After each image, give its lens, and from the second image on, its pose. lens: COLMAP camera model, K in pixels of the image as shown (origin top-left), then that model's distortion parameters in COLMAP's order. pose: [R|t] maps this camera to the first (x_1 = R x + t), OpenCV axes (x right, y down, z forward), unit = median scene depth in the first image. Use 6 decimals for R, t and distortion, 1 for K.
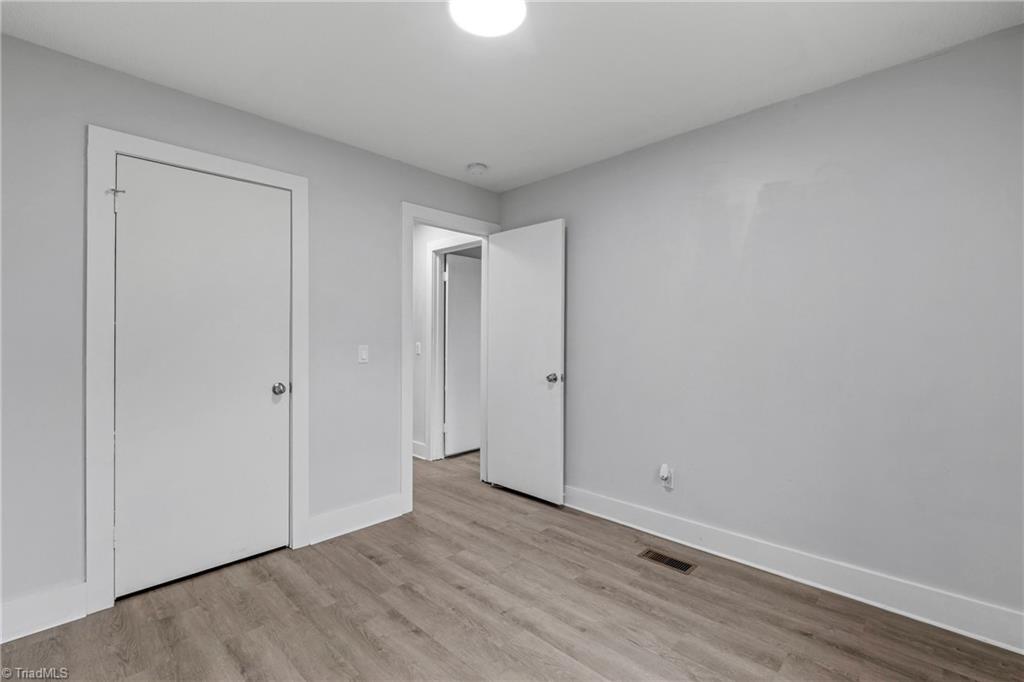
lens RADIAL K [[454.3, 0, 512.0], [0, 454.3, 341.0], [0, 0, 1]] dist [-0.004828, -0.000816]
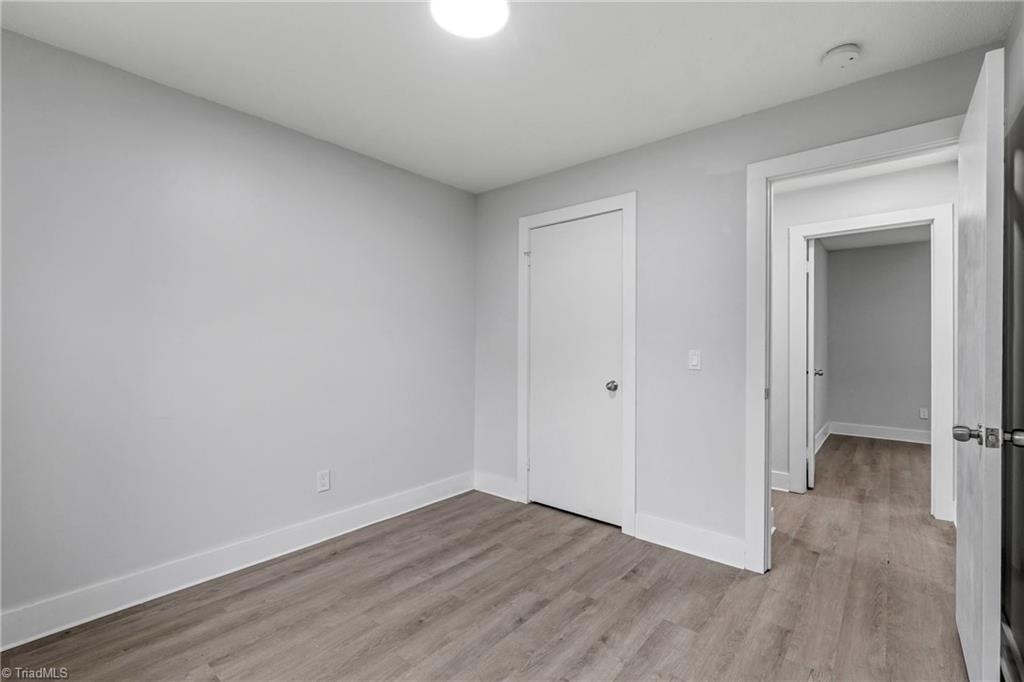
lens RADIAL K [[454.3, 0, 512.0], [0, 454.3, 341.0], [0, 0, 1]] dist [-0.004828, -0.000816]
pose [[0.062715, 0.000034, -0.998031, 0.673057], [-0.008215, 0.999966, -0.000482, -0.005771], [0.997998, 0.008229, 0.062714, 0.729498]]
